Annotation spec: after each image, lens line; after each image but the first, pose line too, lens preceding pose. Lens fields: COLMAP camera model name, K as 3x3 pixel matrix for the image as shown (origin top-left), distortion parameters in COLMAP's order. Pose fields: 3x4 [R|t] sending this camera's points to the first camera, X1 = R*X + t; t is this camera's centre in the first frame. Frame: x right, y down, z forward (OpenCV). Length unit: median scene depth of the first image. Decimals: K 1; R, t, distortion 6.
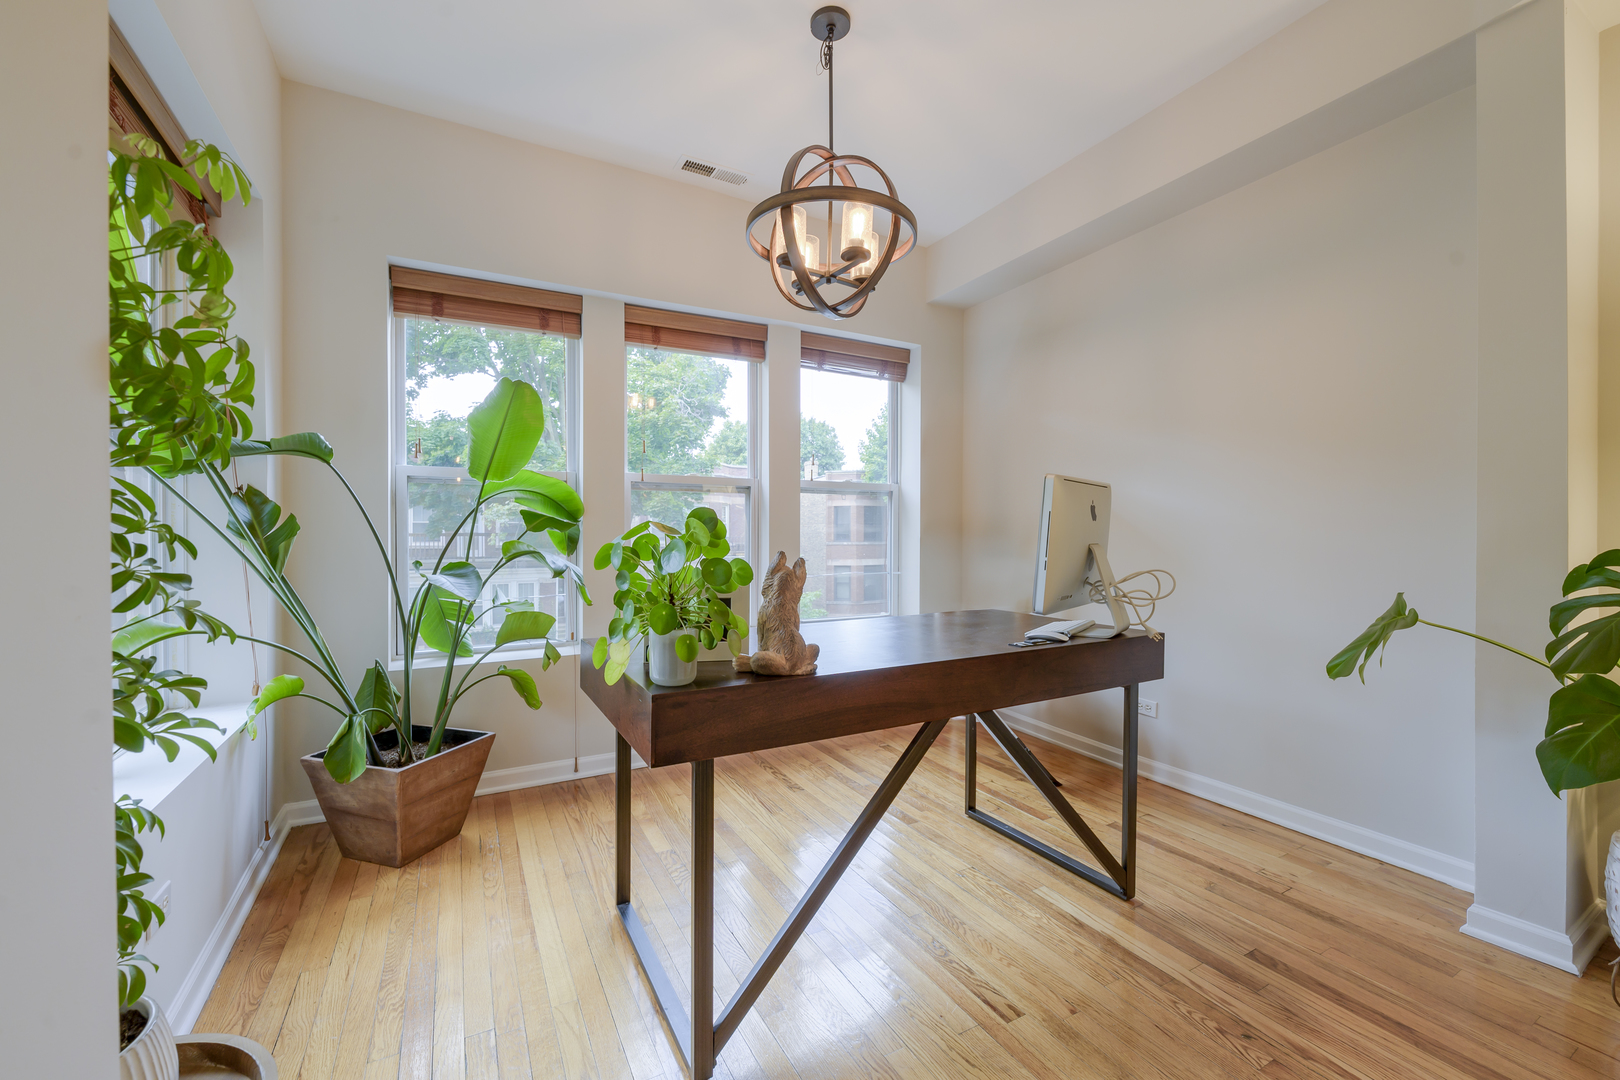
lens RADIAL K [[655.6, 0, 797.3], [0, 655.6, 537.3], [0, 0, 1]] dist [-0.005661, 0.000424]
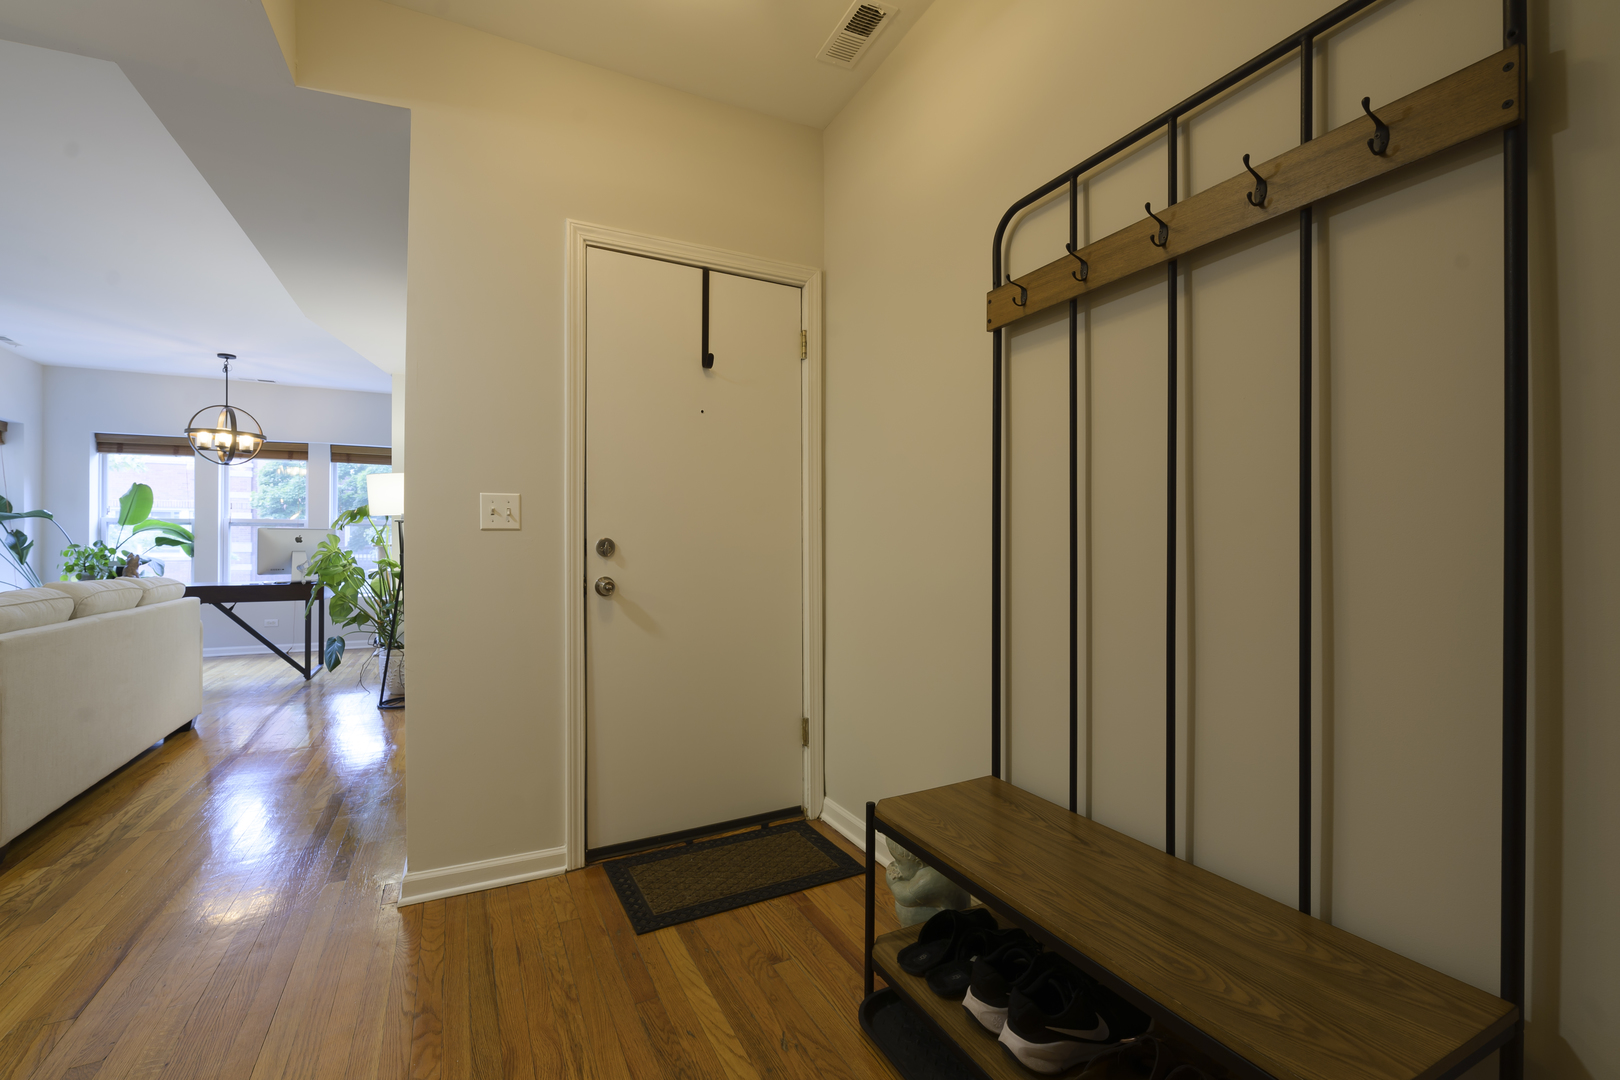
lens RADIAL K [[677.9, 0, 793.5], [0, 677.9, 541.5], [0, 0, 1]] dist [-0.002681, -0.000578]
pose [[0.999526, -0.001733, -0.030745, 2.354042], [0.001268, 0.999885, -0.015114, 0.013483], [0.030768, 0.015068, 0.999413, -1.610816]]
